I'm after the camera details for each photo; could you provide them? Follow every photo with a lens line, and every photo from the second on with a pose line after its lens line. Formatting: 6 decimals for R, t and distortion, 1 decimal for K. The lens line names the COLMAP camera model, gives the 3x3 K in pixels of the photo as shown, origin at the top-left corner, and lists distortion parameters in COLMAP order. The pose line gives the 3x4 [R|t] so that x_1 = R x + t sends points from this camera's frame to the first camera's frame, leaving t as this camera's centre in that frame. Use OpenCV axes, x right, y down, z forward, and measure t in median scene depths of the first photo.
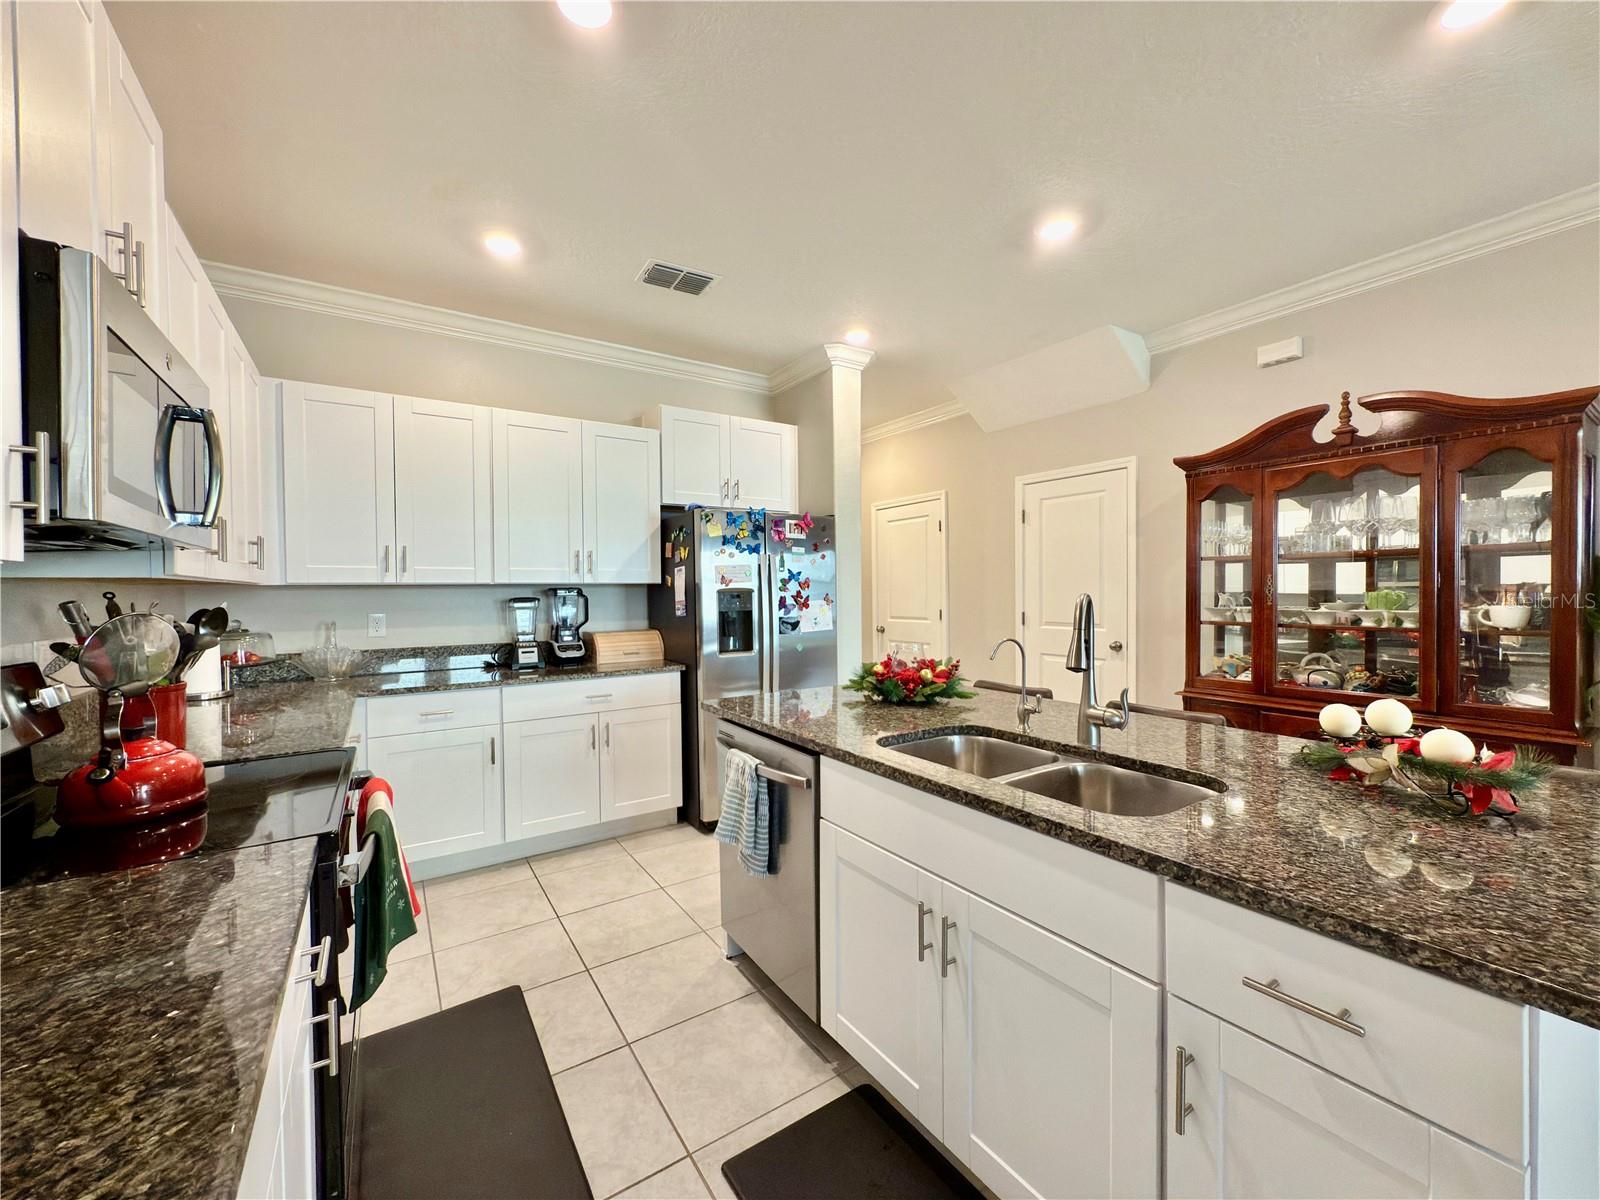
lens RADIAL K [[635.5, 0, 800.0], [0, 635.5, 600.0], [0, 0, 1]] dist [0.000271, 0.000044]
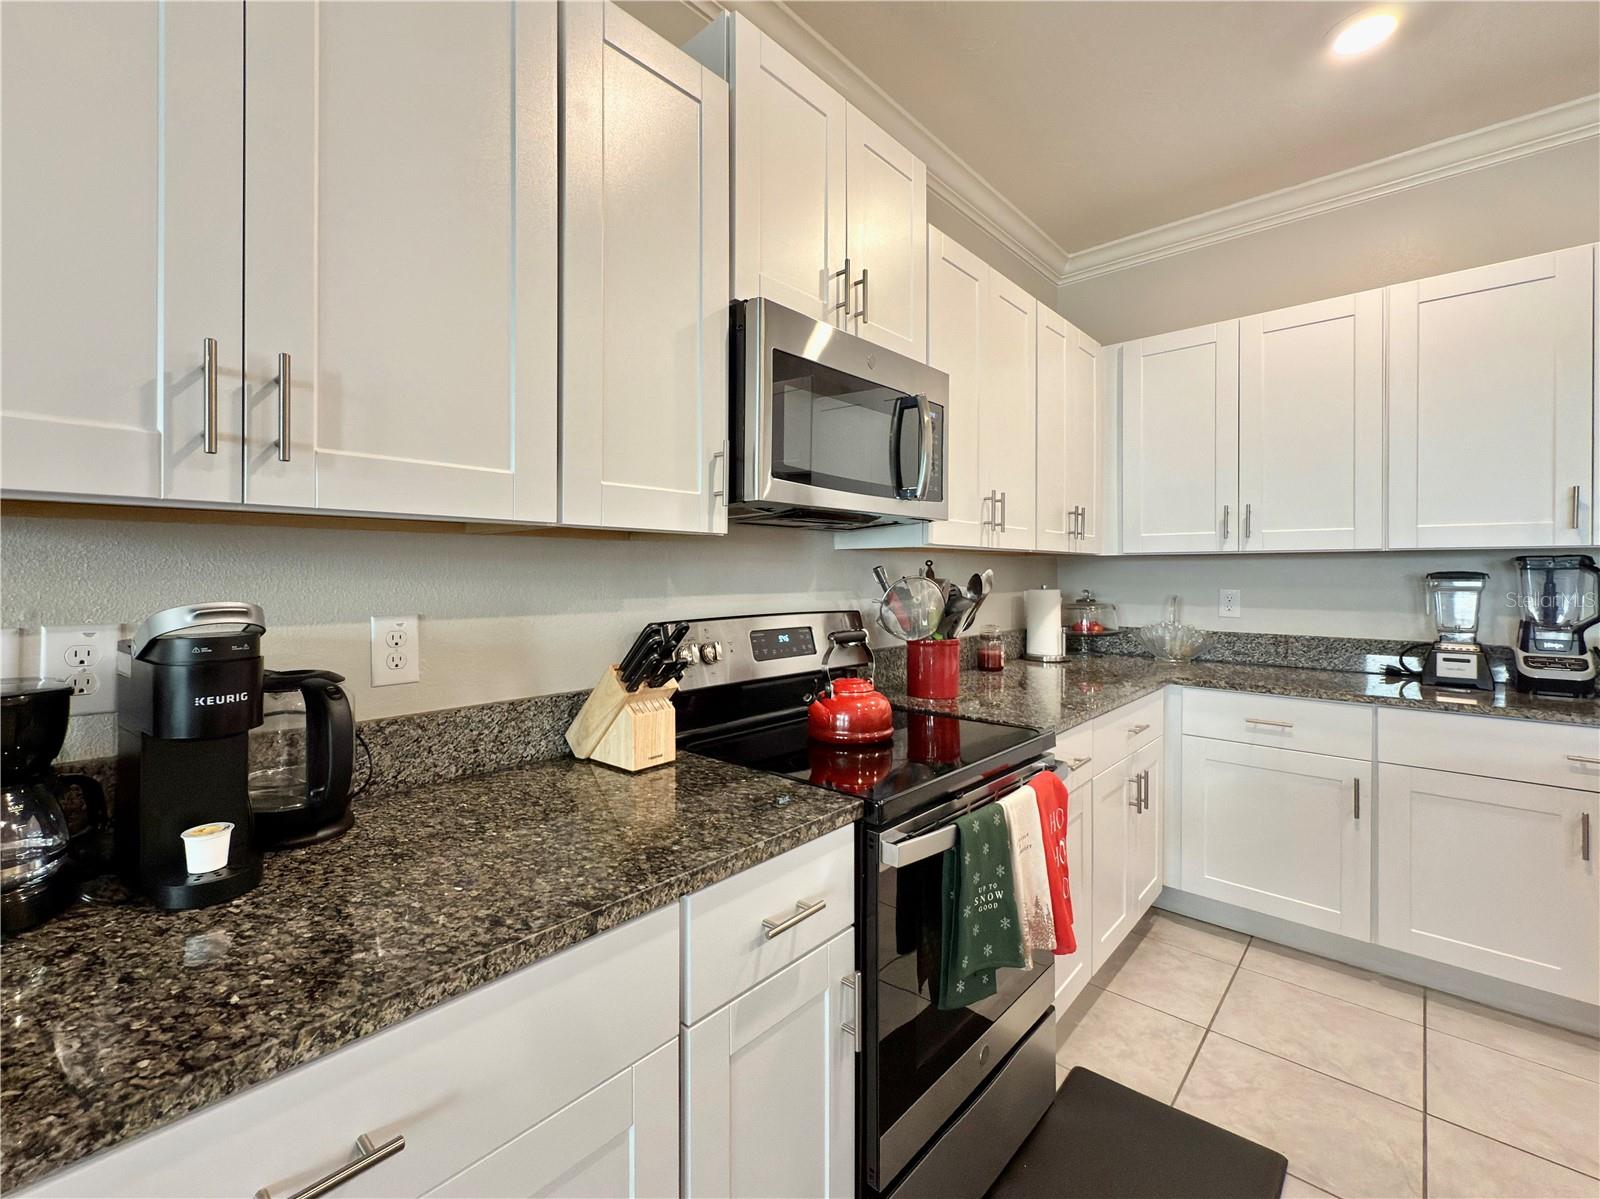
lens RADIAL K [[695.4, 0, 751.7], [0, 695.4, 572.9], [0, 0, 1]] dist [-0.000932, -0.000062]
pose [[0.217765, 0.011122, -0.975938, 0.084144], [-0.016638, 0.999832, 0.007682, 0.003637], [0.975859, 0.014565, 0.217913, 0.193742]]
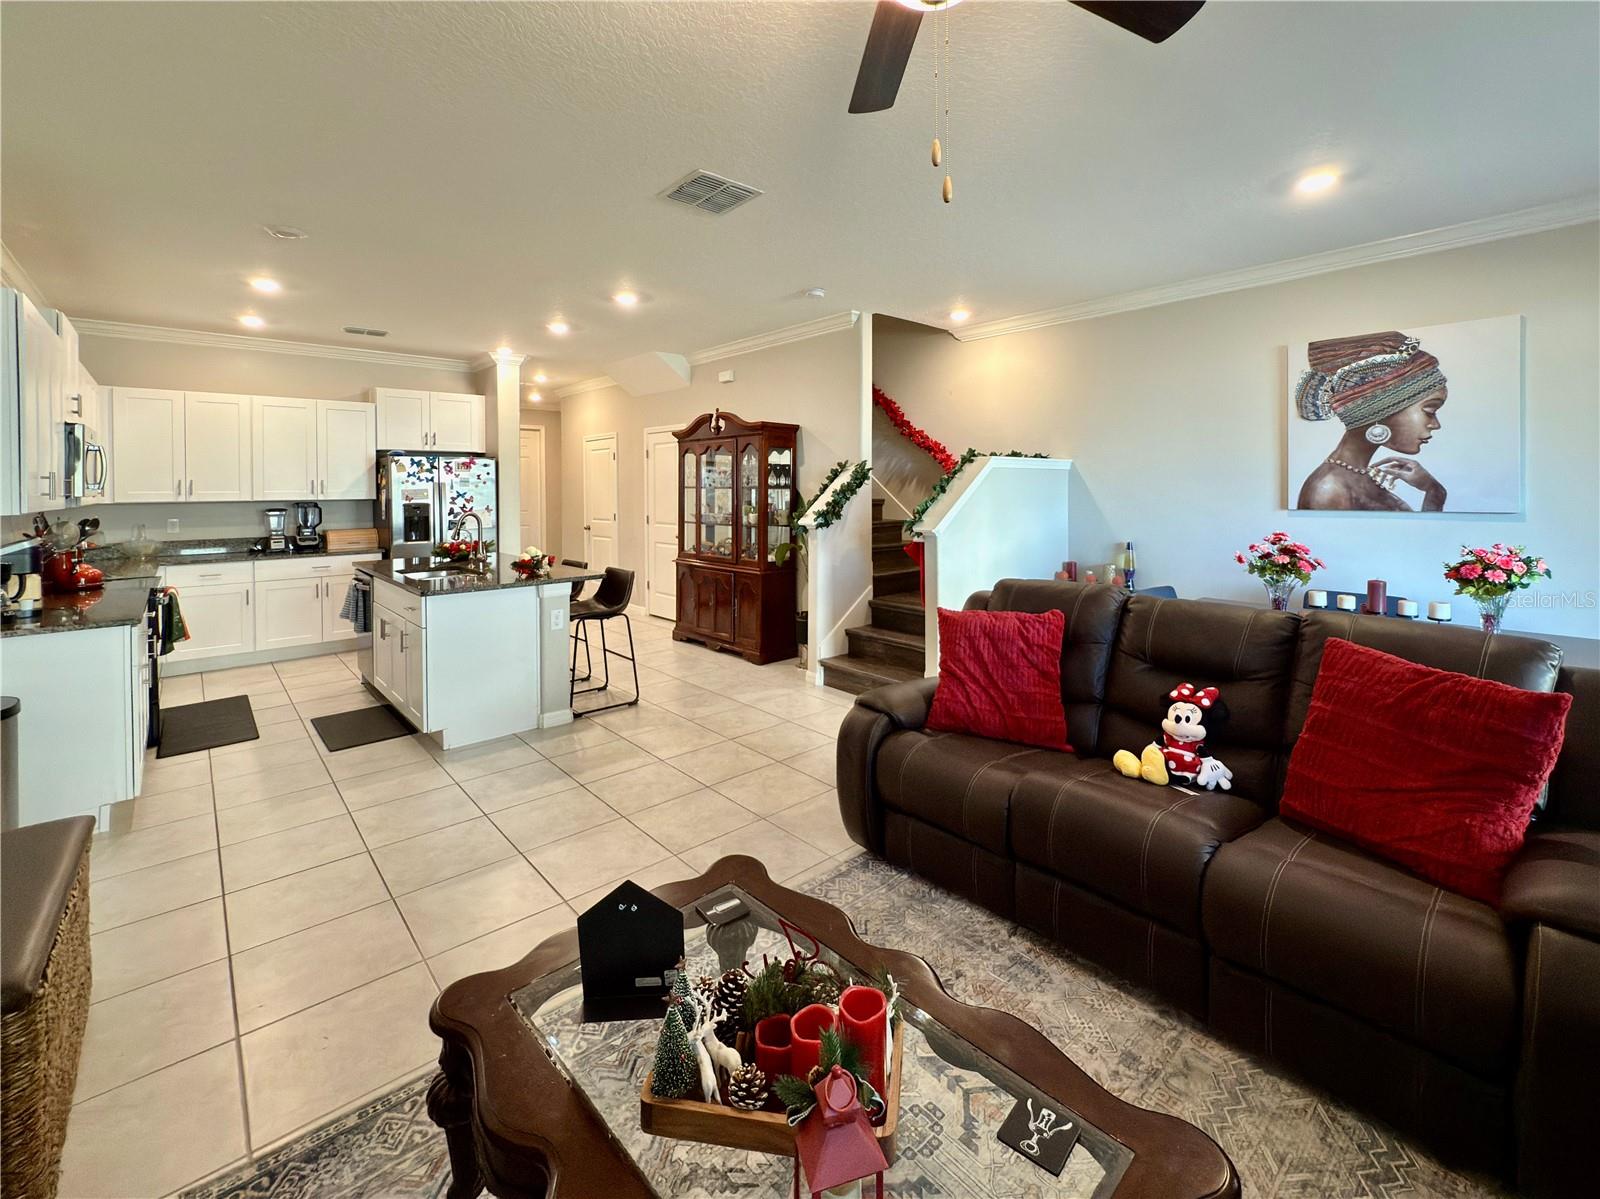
lens RADIAL K [[696.8, 0, 829.7], [0, 696.8, 492.3], [0, 0, 1]] dist [0.000176, -0.000145]
pose [[0.986425, 0.001528, 0.164204, 0.718084], [-0.000240, 0.999969, -0.007863, -0.034843], [-0.164211, 0.007717, 0.986395, -1.063133]]
